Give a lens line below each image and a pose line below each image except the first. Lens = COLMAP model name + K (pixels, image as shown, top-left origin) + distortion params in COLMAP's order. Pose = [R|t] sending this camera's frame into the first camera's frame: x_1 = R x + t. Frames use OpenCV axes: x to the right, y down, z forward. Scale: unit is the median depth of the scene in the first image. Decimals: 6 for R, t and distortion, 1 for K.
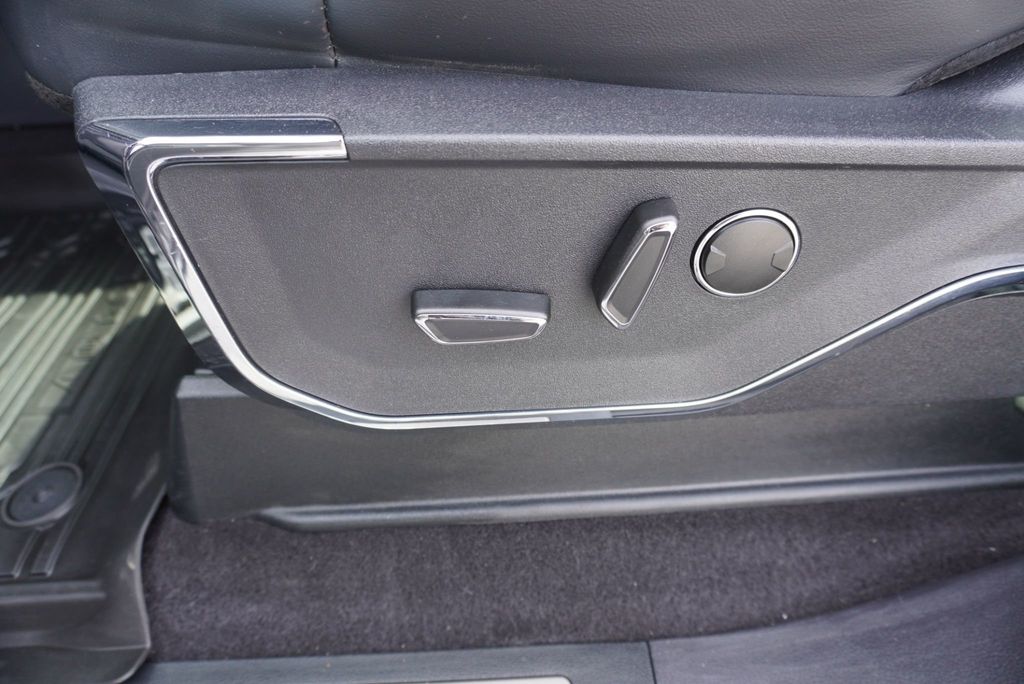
lens RADIAL K [[708.6, 0, 516.3], [0, 708.6, 347.3], [0, 0, 1]] dist [-0.039510, 0.035675]
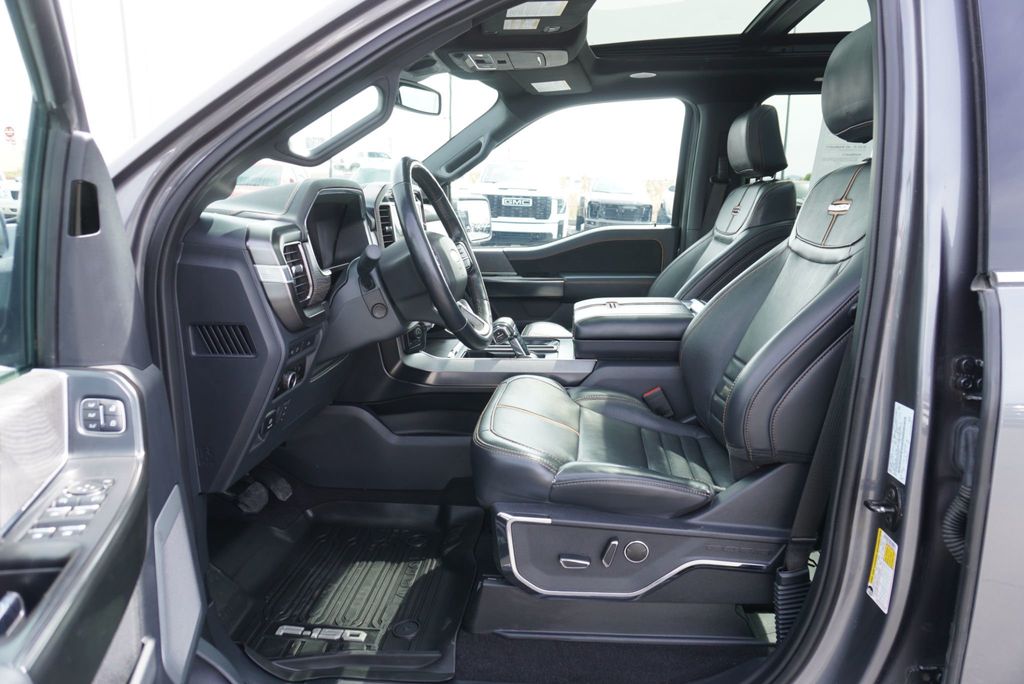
lens RADIAL K [[708.6, 0, 514.6], [0, 708.6, 347.9], [0, 0, 1]] dist [-0.039510, 0.035675]
pose [[0.992627, 0.055439, -0.107786, -0.015786], [-0.099140, 0.882960, -0.458861, 0.617778], [0.069732, 0.466164, 0.881946, -2.594159]]
